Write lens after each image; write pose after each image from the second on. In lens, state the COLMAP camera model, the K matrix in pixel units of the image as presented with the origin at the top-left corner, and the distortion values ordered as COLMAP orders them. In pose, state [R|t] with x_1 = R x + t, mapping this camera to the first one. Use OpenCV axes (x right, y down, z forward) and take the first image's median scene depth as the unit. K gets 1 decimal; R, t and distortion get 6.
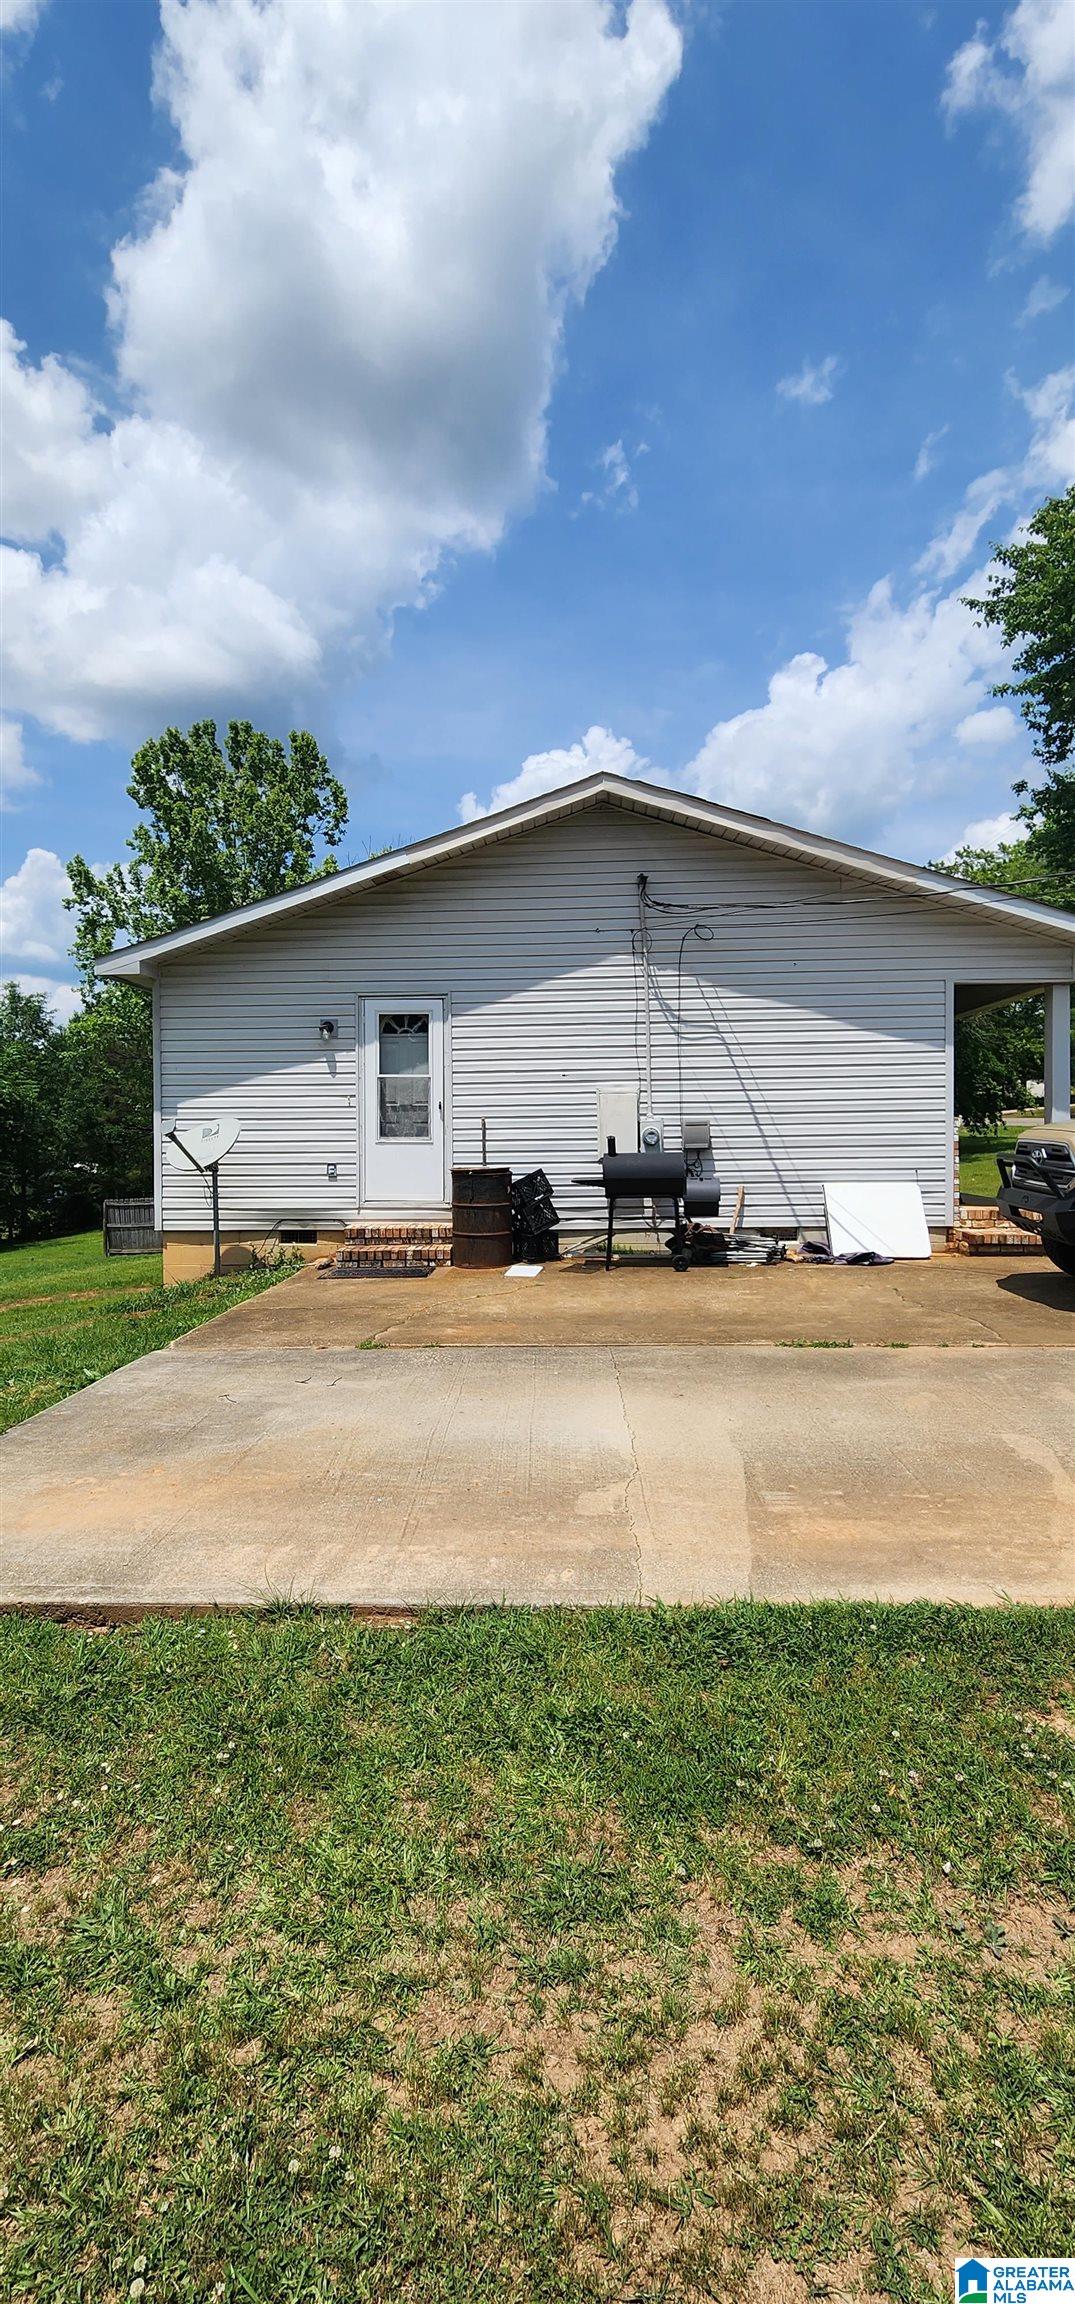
lens RADIAL K [[945.2, 0, 529.8], [0, 945.2, 1146.0], [0, 0, 1]] dist [0.001754, -0.001746]
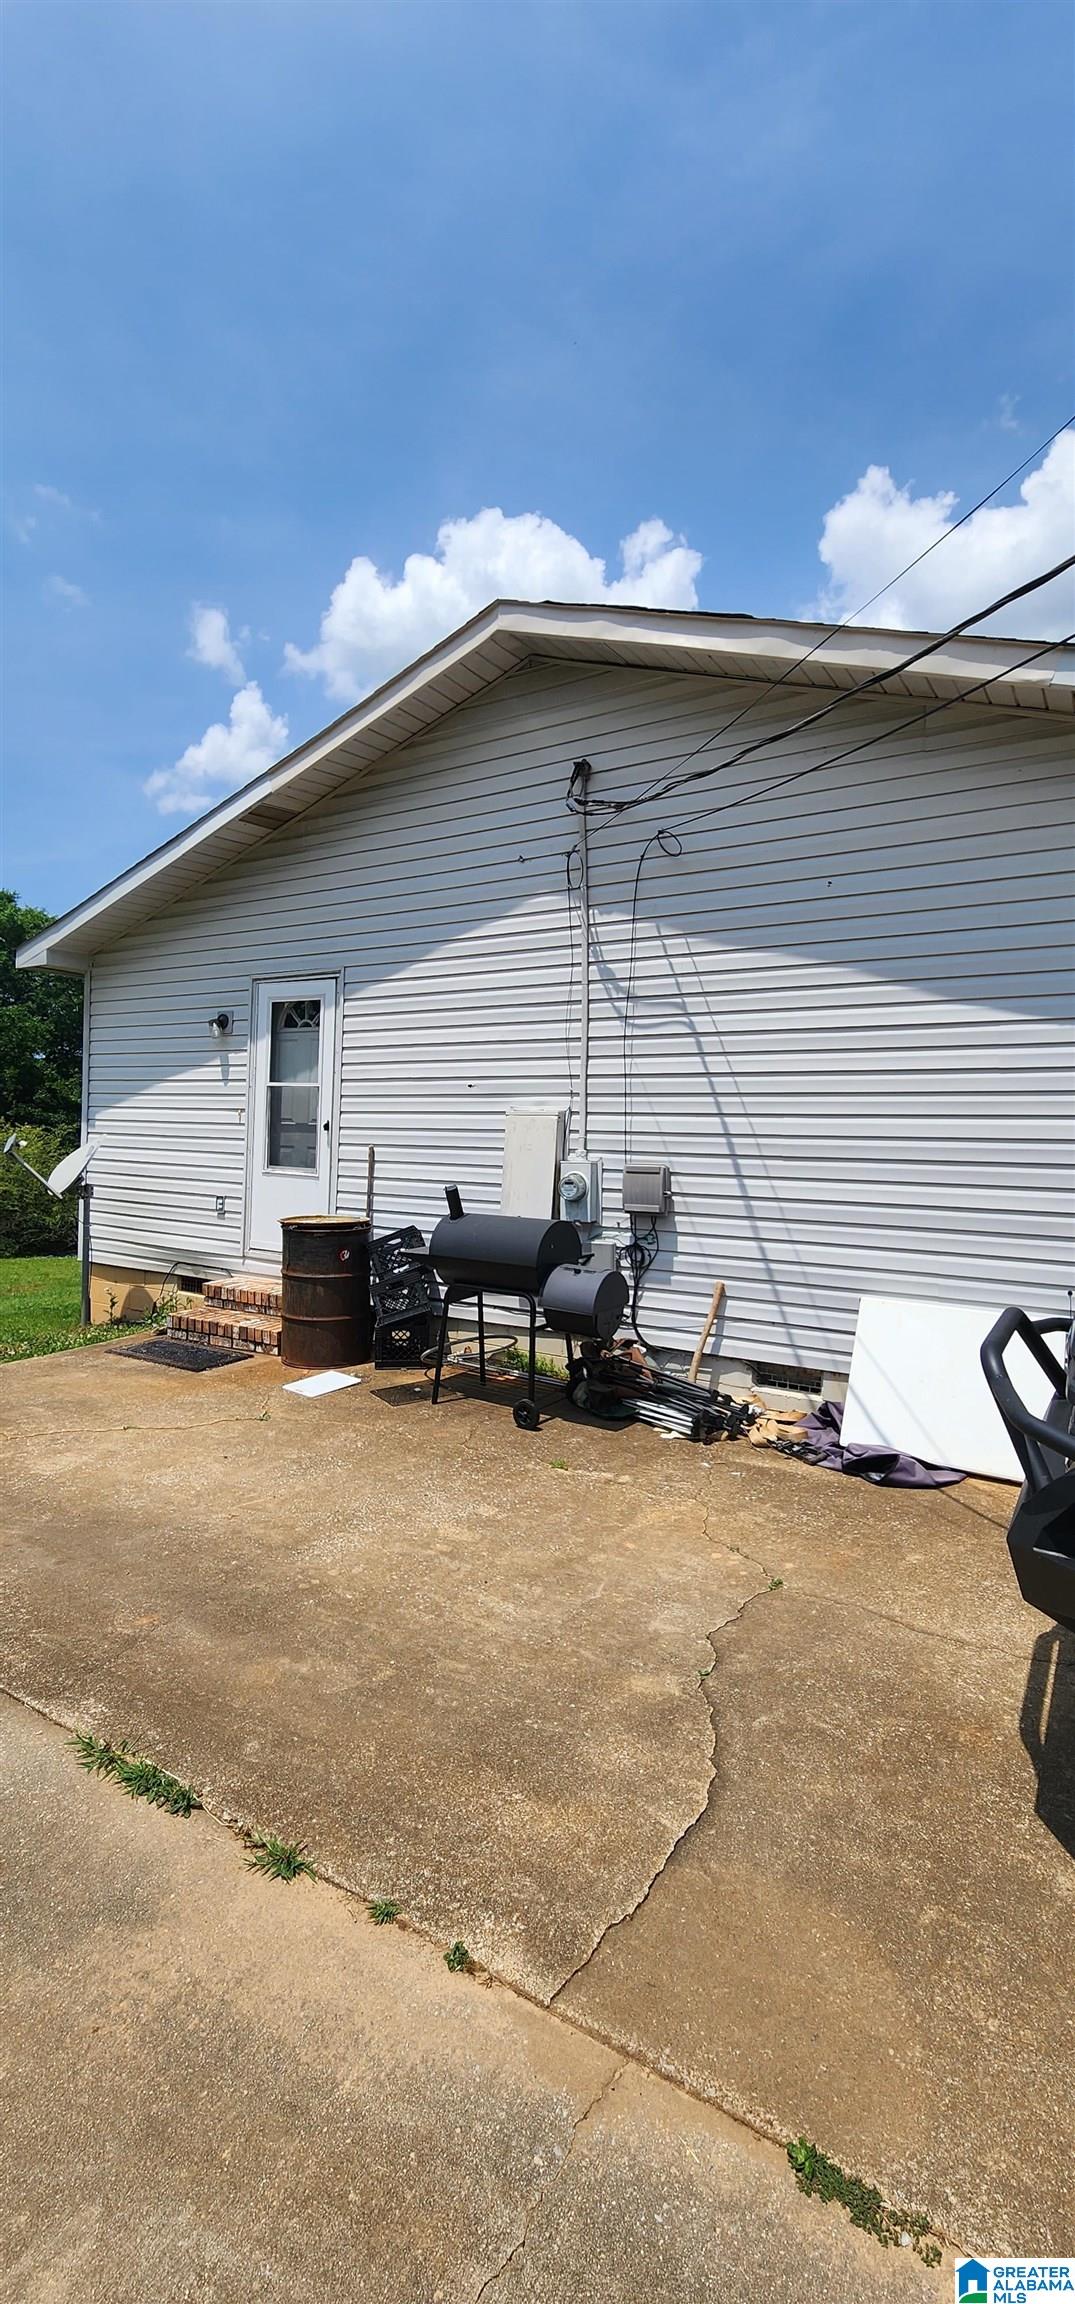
lens RADIAL K [[945.2, 0, 536.4], [0, 945.2, 1155.3], [0, 0, 1]] dist [0.001754, -0.001746]
pose [[0.881904, 0.043669, -0.469402, 0.391787], [-0.041152, 0.999031, 0.015625, -0.038972], [0.469629, 0.005537, 0.882846, 0.444572]]
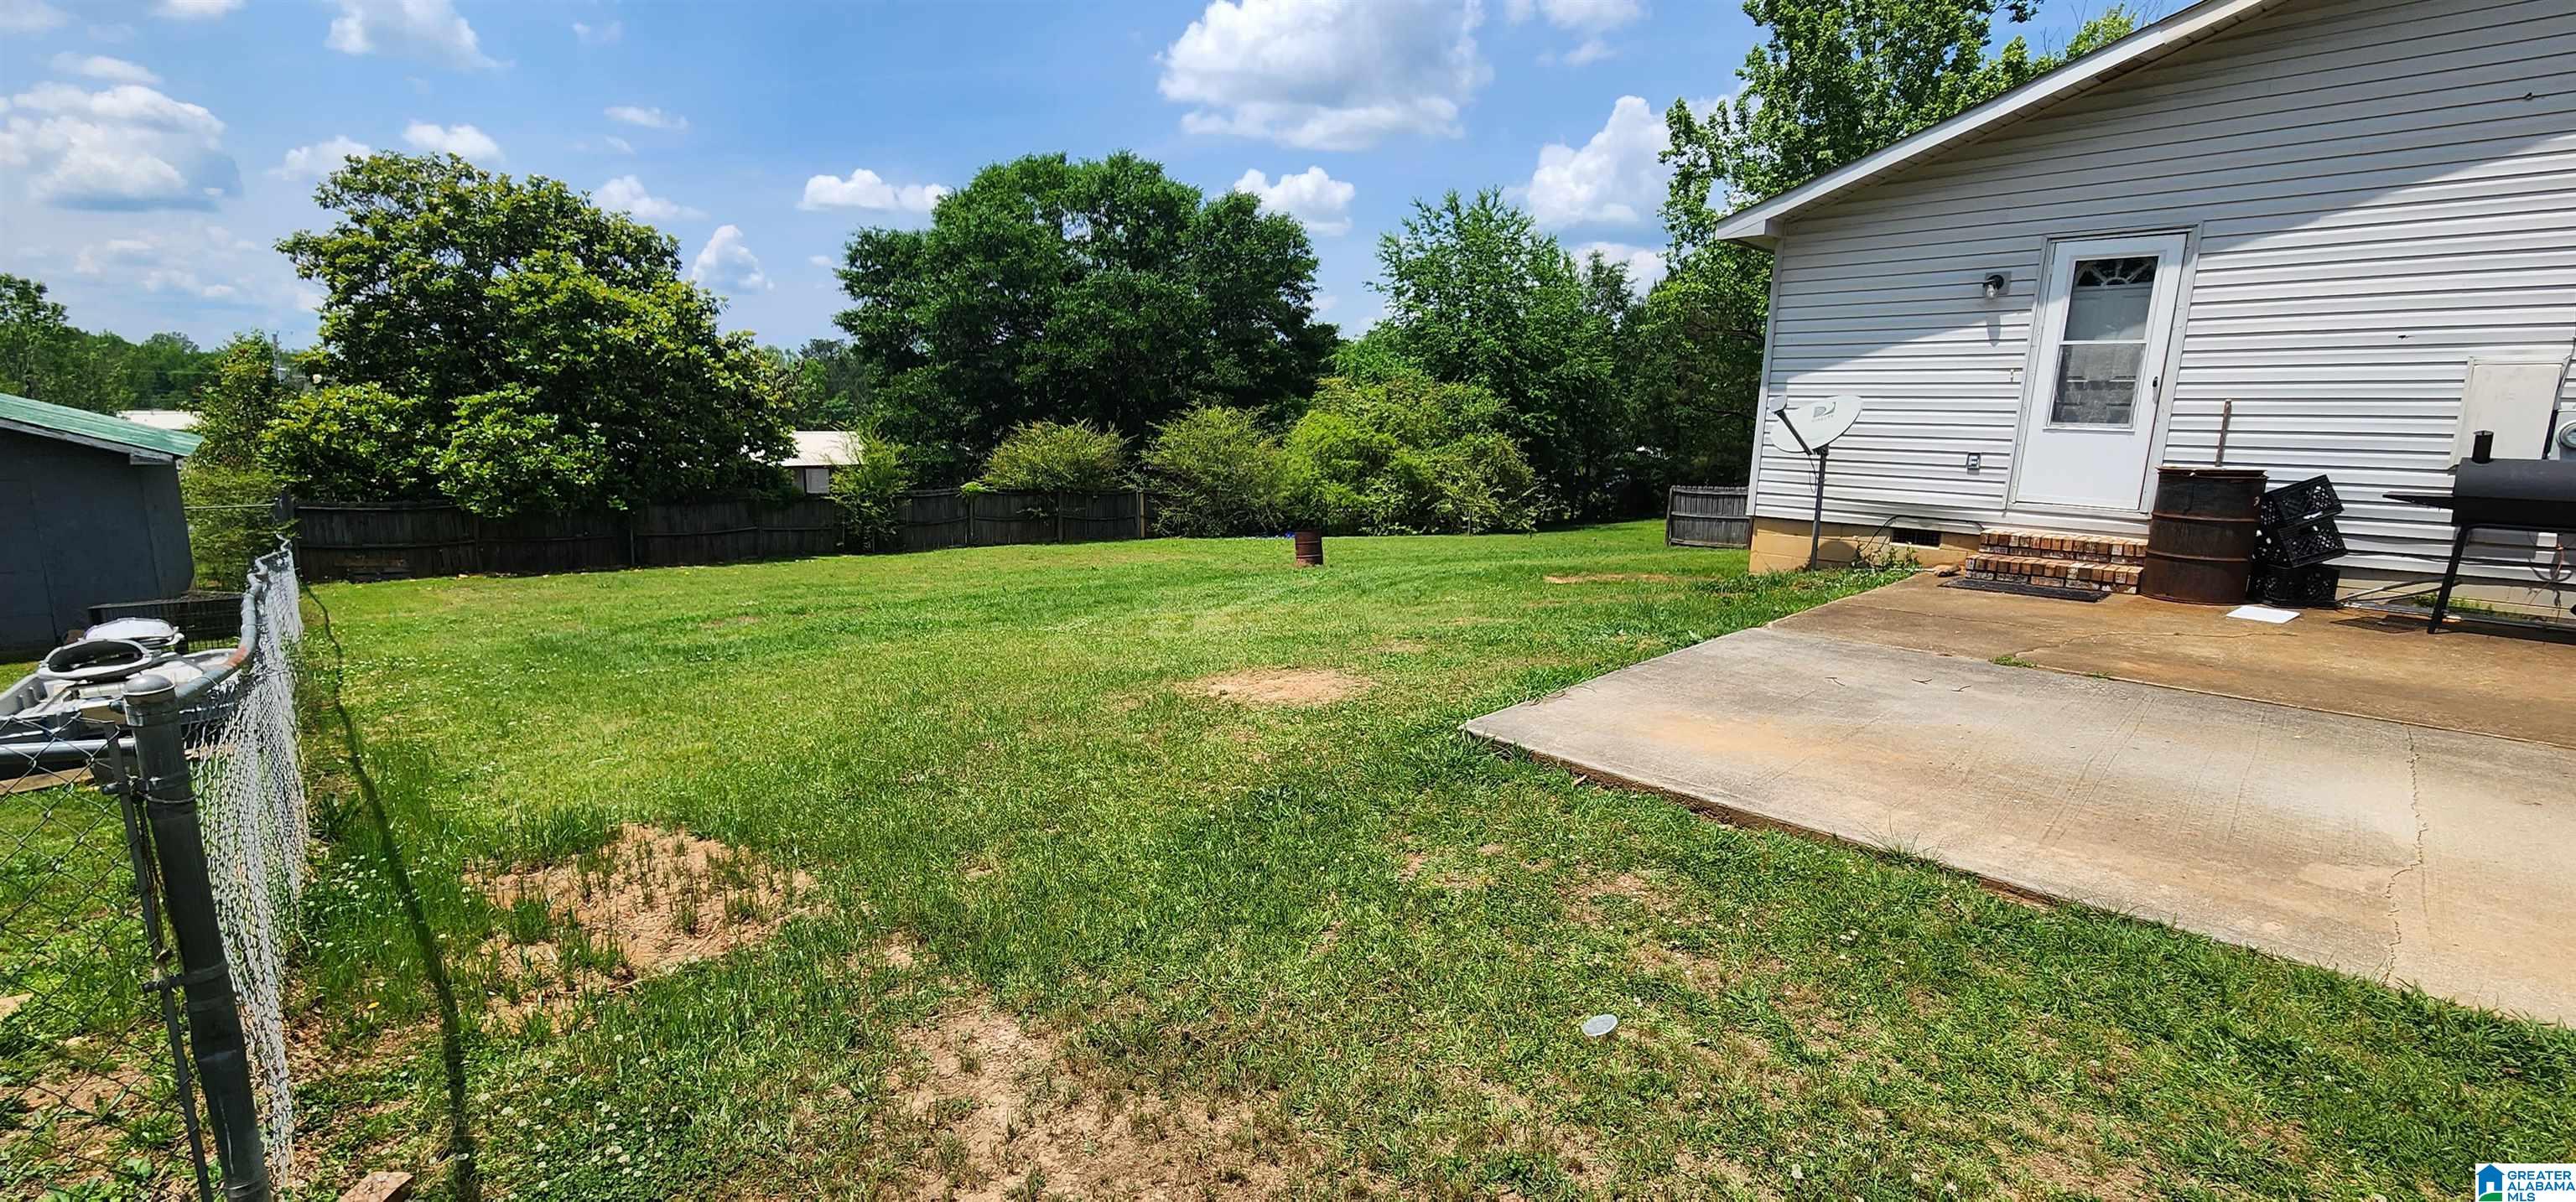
lens RADIAL K [[1056.5, 0, 1278.2], [0, 1056.5, 608.0], [0, 0, 1]] dist [0.001754, -0.001746]
pose [[0.720158, 0.149770, -0.677452, -0.001398], [-0.036505, 0.983250, 0.178570, 0.009223], [0.692849, -0.103868, 0.713563, -0.098487]]
